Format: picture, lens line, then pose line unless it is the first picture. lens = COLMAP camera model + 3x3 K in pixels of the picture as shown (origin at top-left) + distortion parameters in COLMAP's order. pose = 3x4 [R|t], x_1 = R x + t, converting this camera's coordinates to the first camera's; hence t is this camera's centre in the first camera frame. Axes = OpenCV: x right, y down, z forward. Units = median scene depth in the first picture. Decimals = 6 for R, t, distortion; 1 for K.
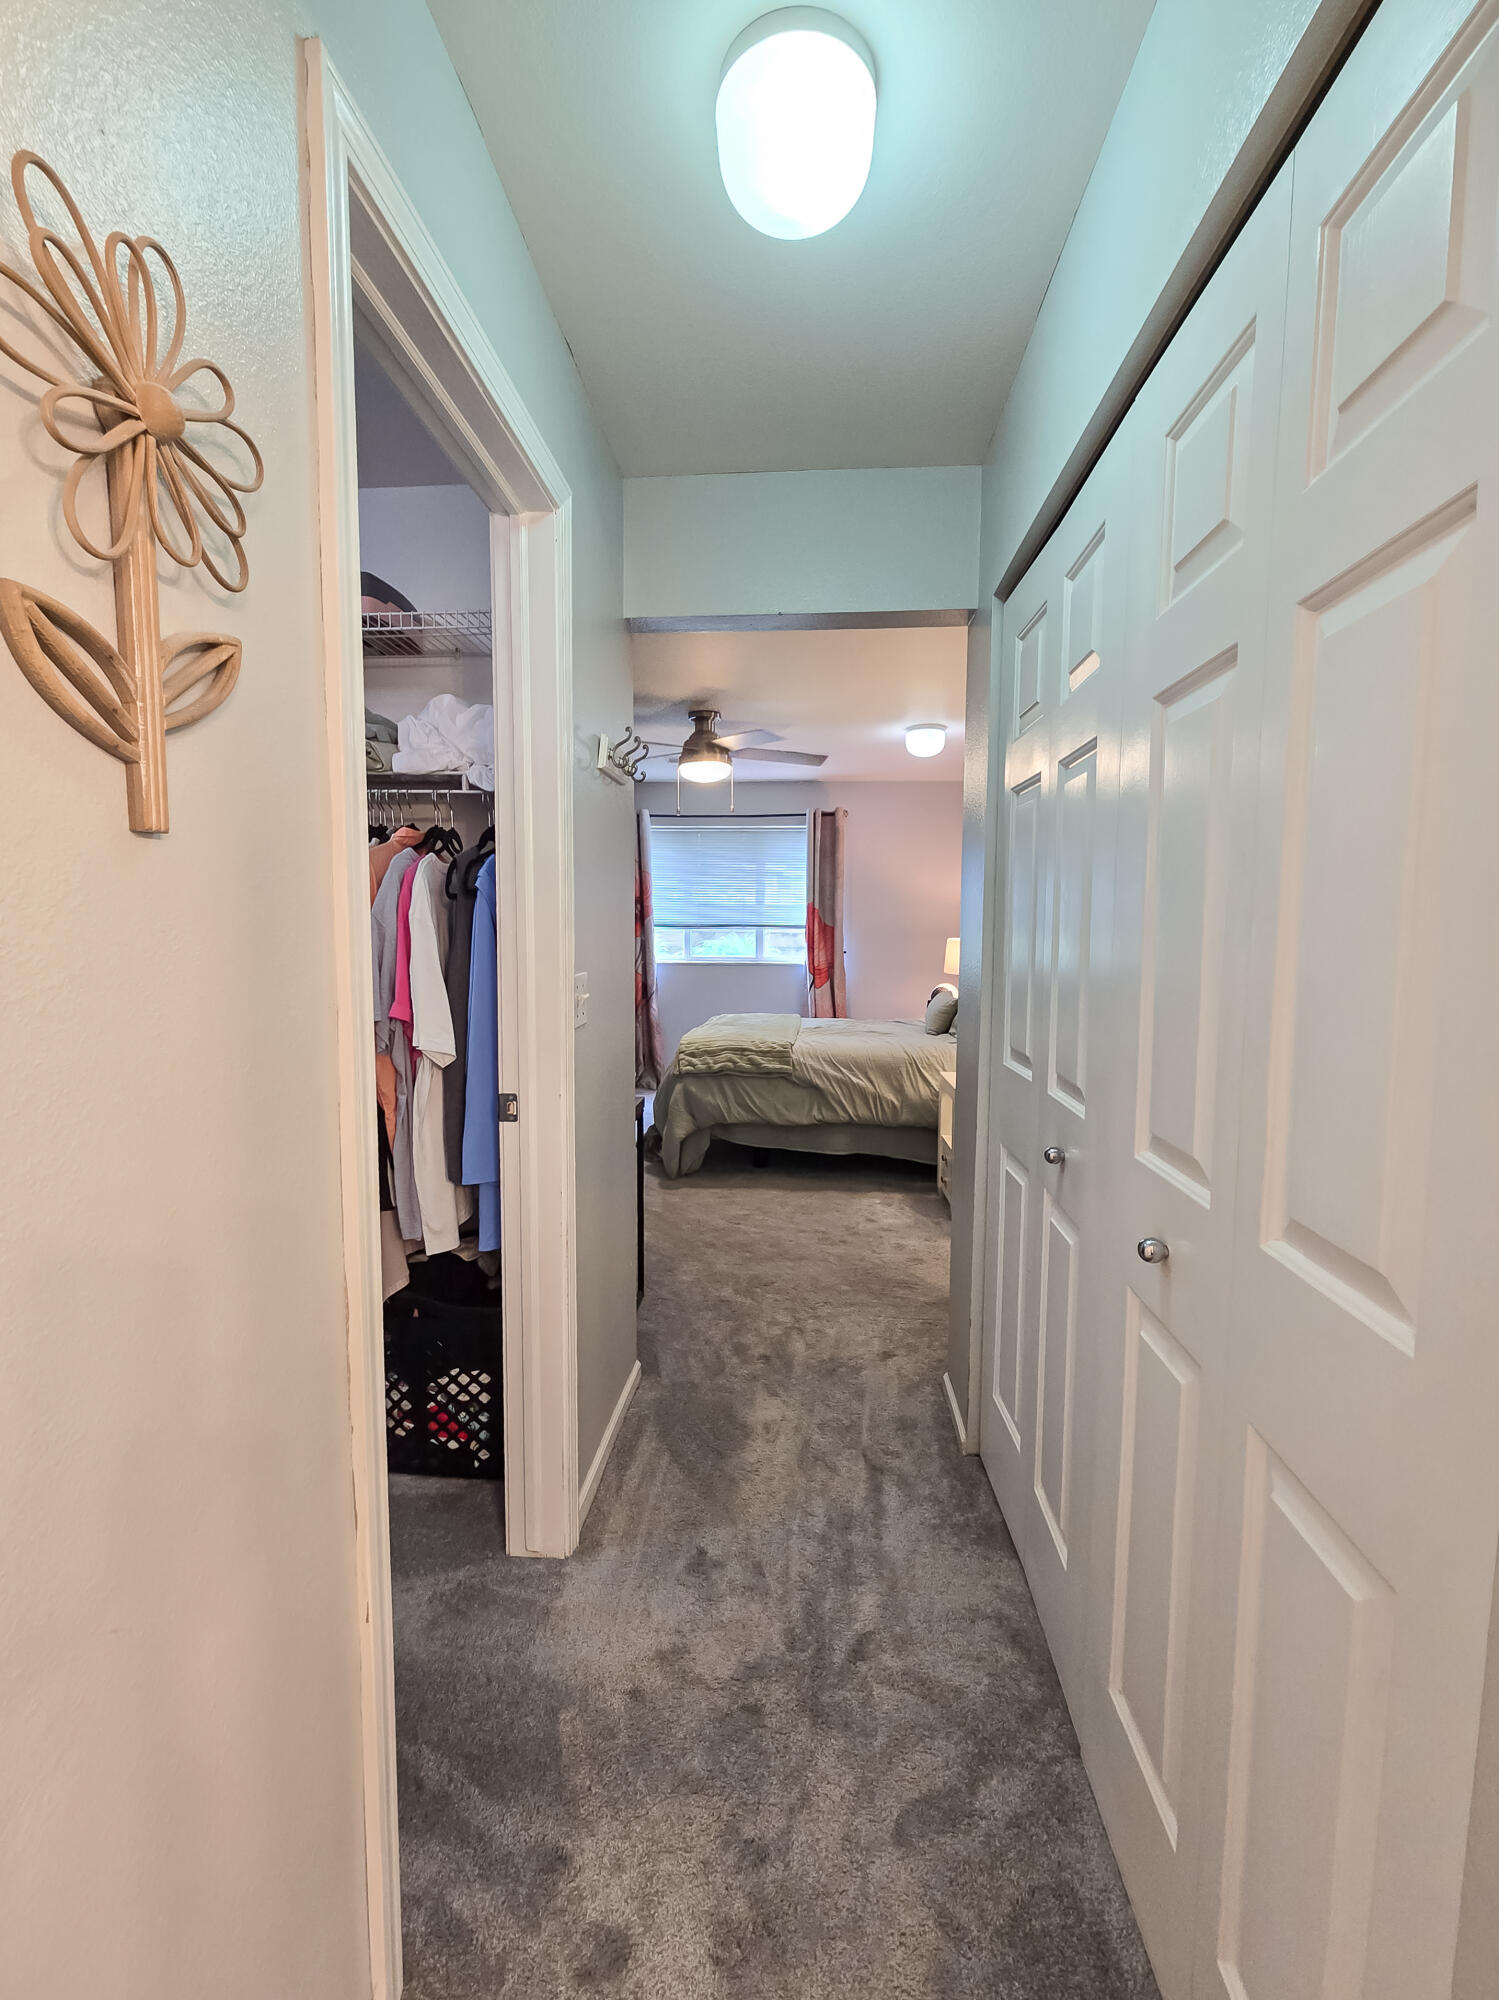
lens RADIAL K [[807.1, 0, 749.5], [0, 807.1, 1000.0], [0, 0, 1]] dist [0.002316, 0.000833]
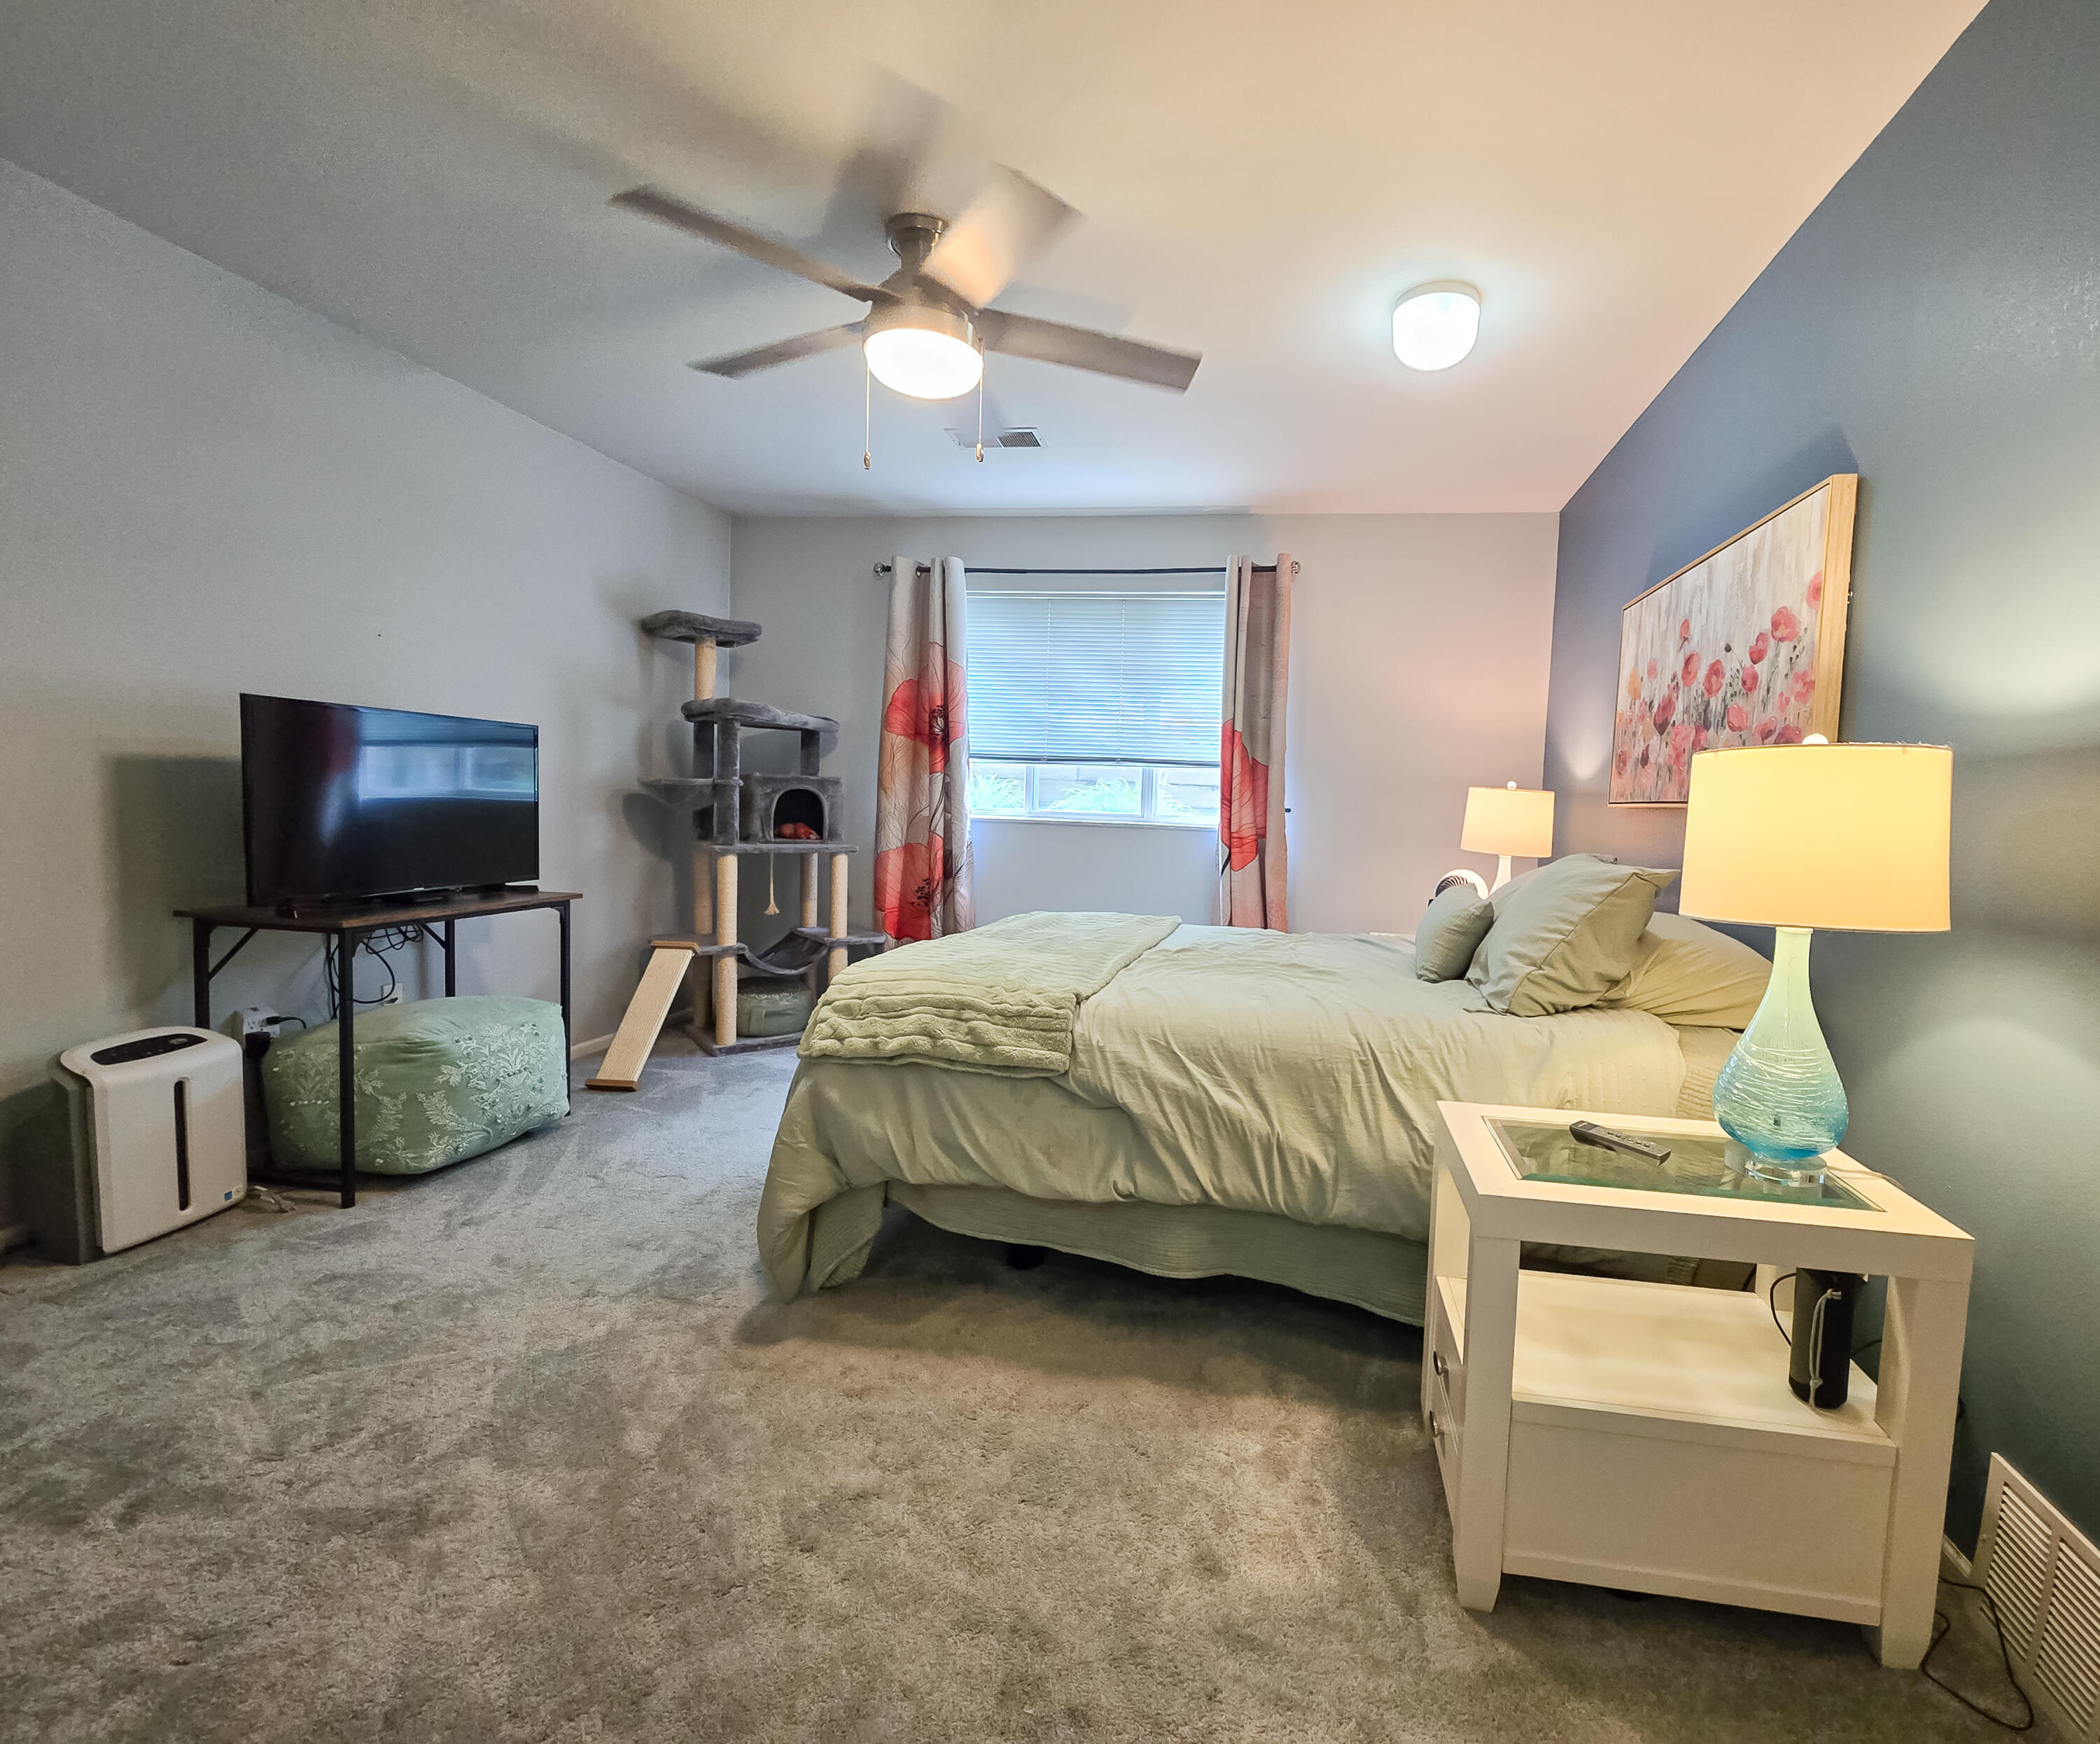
lens RADIAL K [[1192.6, 0, 1050.0], [0, 1192.6, 872.0], [0, 0, 1]] dist [0.007481, 0.000739]
pose [[0.994861, 0.037294, -0.094132, 0.095468], [-0.038128, 0.999248, -0.007079, -0.005584], [0.093797, 0.010631, 0.995535, 0.392047]]
